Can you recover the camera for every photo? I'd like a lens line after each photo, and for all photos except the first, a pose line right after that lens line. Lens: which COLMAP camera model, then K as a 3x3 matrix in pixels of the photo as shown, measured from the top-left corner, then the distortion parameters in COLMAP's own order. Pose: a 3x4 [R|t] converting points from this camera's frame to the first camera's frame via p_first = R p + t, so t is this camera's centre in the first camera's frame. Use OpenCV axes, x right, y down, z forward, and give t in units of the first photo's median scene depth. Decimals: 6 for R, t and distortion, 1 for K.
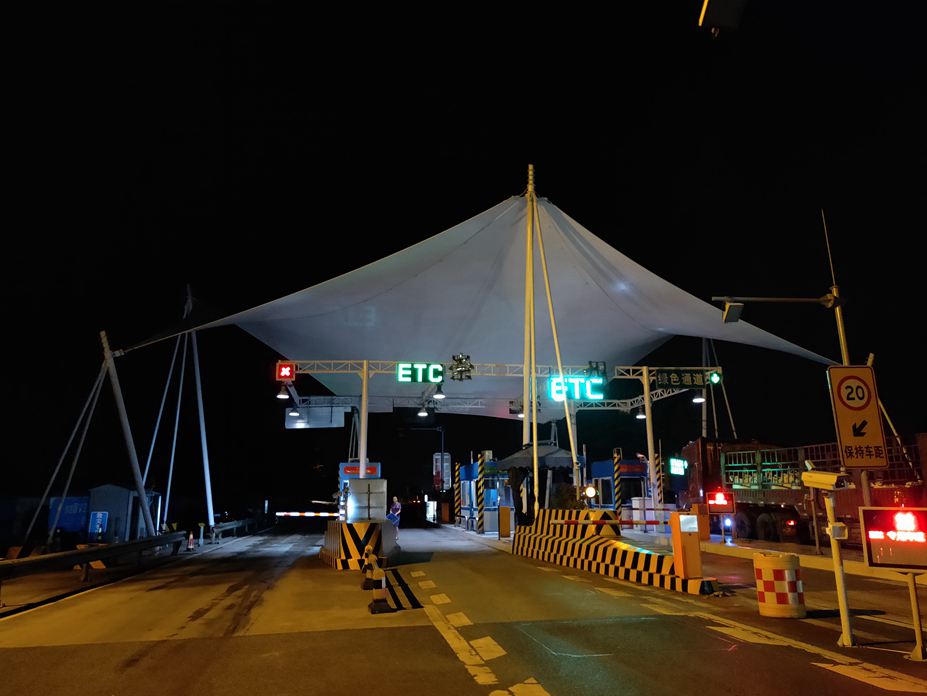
lens RADIAL K [[698.9, 0, 463.5], [0, 698.9, 348.0], [0, 0, 1]] dist [0.037048, 0.000440]
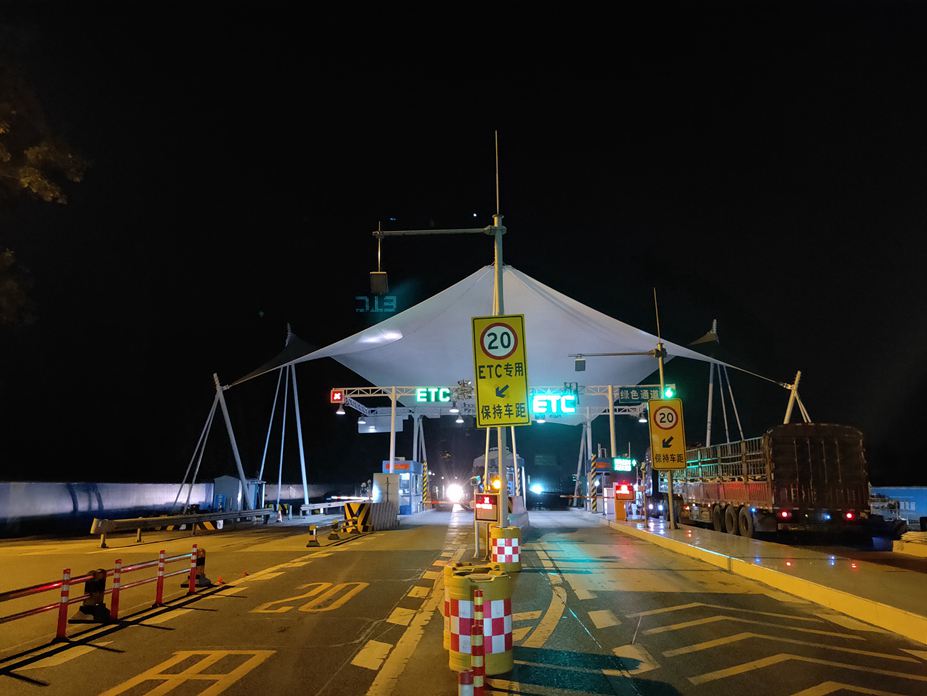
lens RADIAL K [[698.9, 0, 463.5], [0, 698.9, 348.0], [0, 0, 1]] dist [0.037048, 0.000440]
pose [[0.979084, -0.031306, -0.201033, 0.269795], [0.034537, 0.999324, 0.012586, -0.069721], [0.200503, -0.019265, 0.979504, -0.309075]]
